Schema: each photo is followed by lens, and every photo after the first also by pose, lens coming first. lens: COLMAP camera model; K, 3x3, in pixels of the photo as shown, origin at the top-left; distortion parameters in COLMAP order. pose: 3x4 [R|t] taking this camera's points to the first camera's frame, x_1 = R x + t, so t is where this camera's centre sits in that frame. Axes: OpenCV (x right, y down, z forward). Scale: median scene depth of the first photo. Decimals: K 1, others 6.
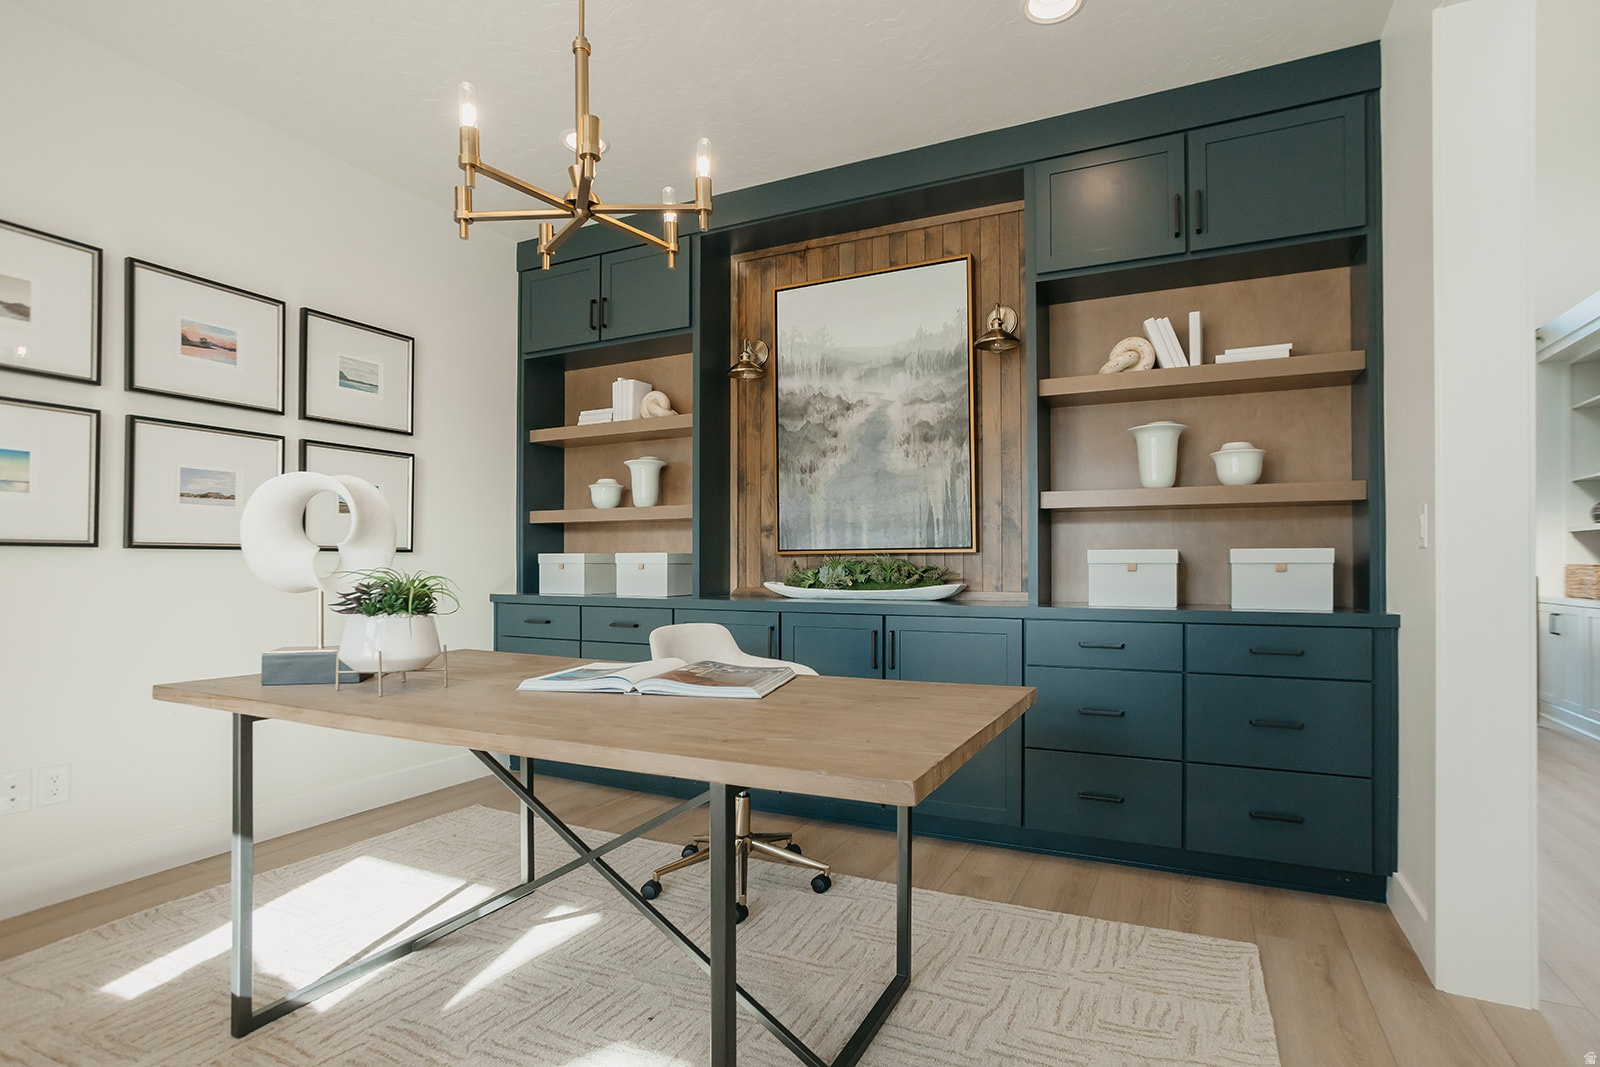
lens RADIAL K [[815.7, 0, 801.9], [0, 815.7, 559.0], [0, 0, 1]] dist [-0.058755, 0.044201]
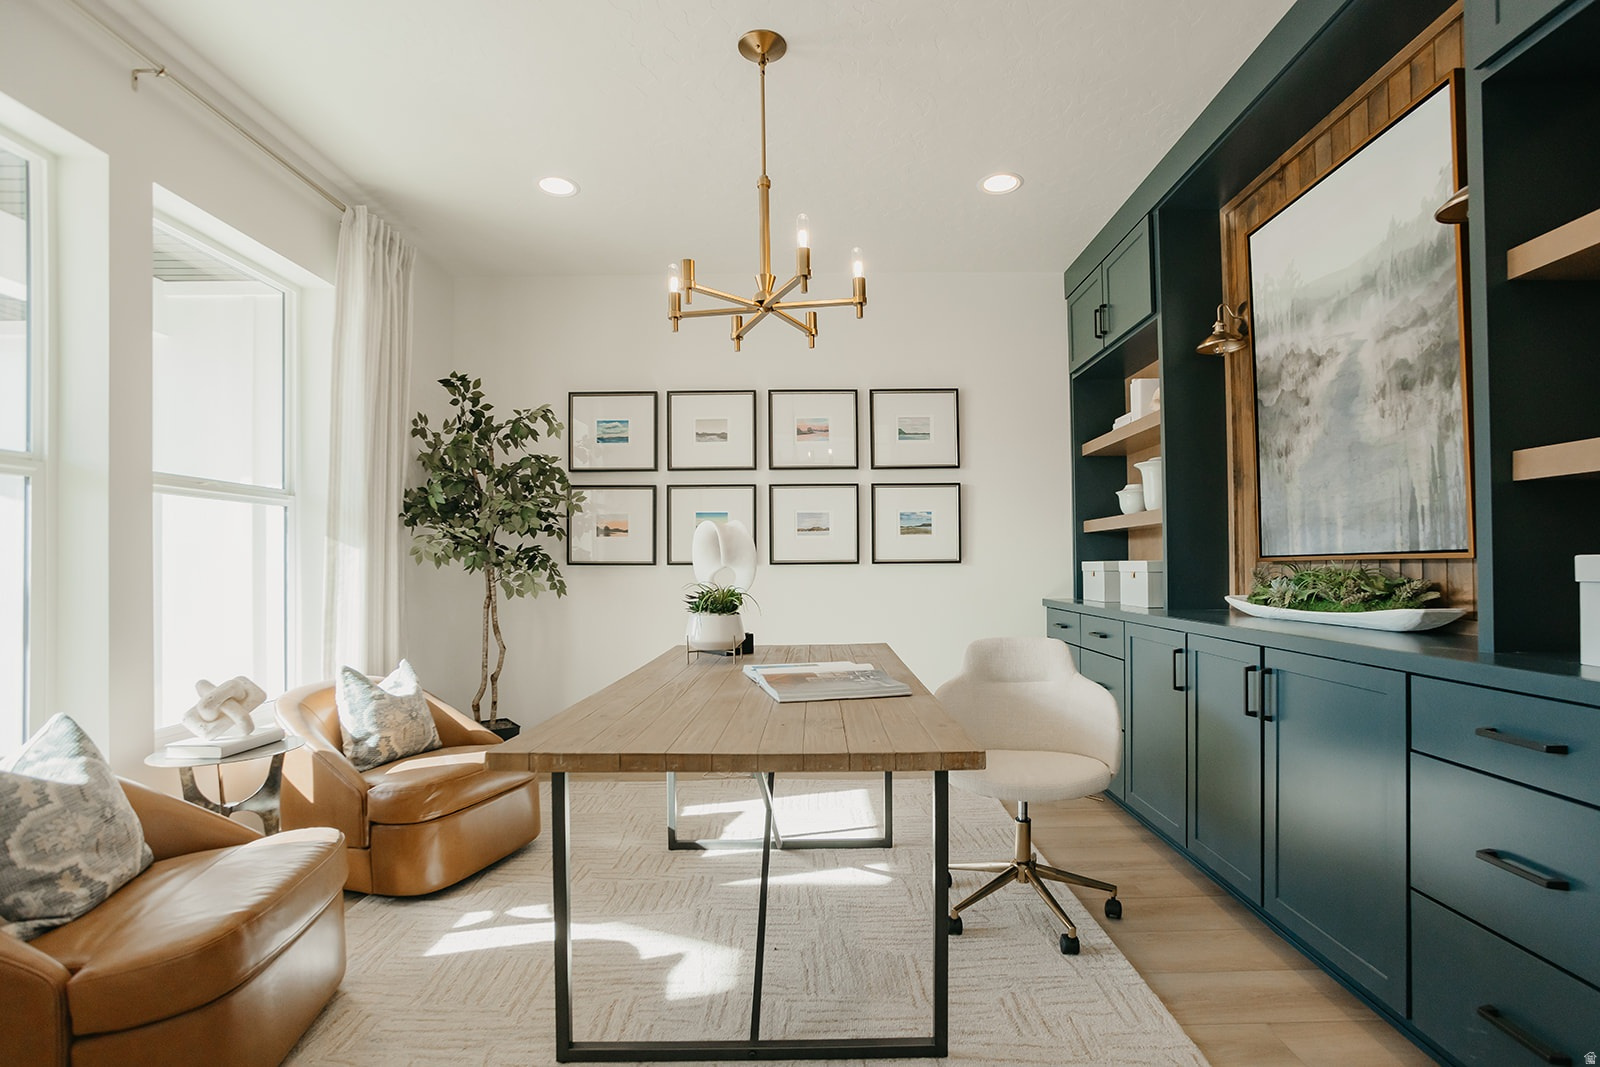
lens RADIAL K [[770.5, 0, 820.7], [0, 770.5, 557.0], [0, 0, 1]] dist [-0.056752, 0.036231]
pose [[0.434585, -0.013408, -0.900531, 0.481868], [0.015798, 0.999849, -0.007263, -0.012001], [0.900492, -0.011071, 0.434732, 0.299540]]
